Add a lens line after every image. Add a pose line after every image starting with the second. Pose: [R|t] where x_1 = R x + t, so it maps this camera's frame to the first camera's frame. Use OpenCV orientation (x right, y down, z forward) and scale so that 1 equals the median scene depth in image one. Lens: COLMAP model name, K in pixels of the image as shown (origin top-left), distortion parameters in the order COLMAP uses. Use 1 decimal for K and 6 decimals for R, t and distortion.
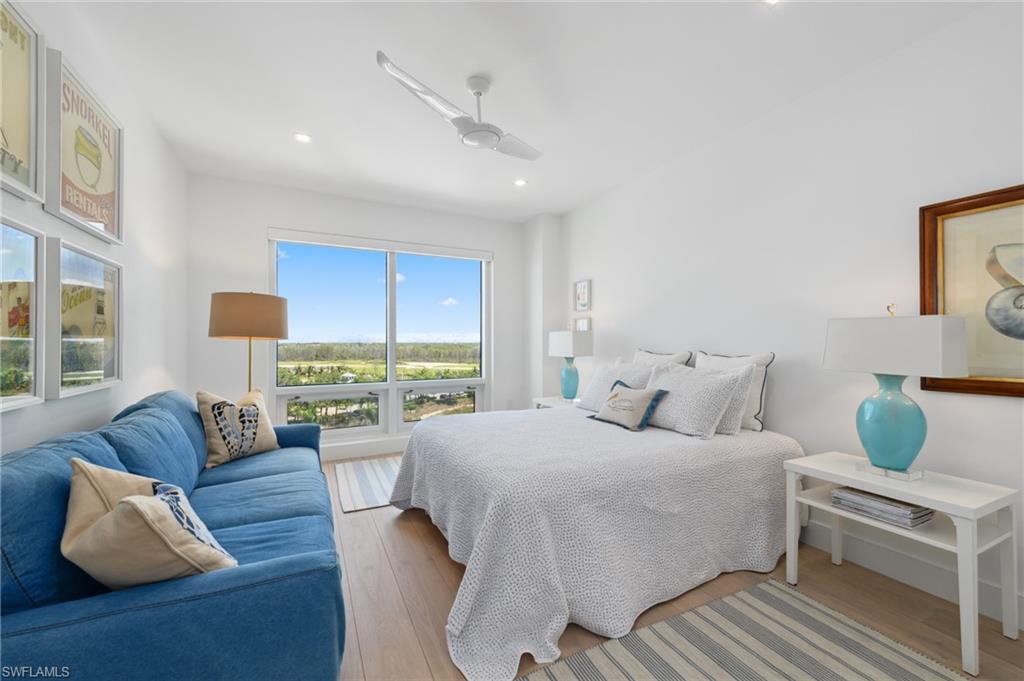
lens RADIAL K [[401.3, 0, 512.3], [0, 401.3, 342.7], [0, 0, 1]] dist [0.015025, -0.003998]
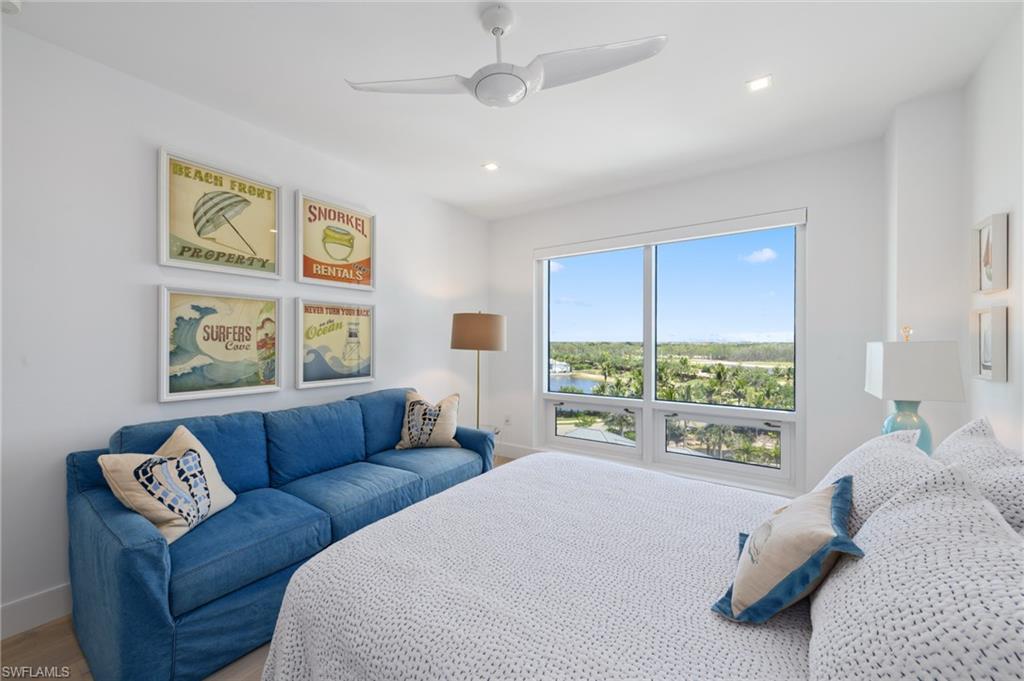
lens RADIAL K [[401.3, 0, 512.3], [0, 401.3, 342.7], [0, 0, 1]] dist [0.015025, -0.003998]
pose [[0.479969, 0.004274, -0.877275, 0.572964], [-0.003056, 0.999990, 0.003199, -0.046732], [0.877280, 0.001146, 0.479977, 0.660092]]
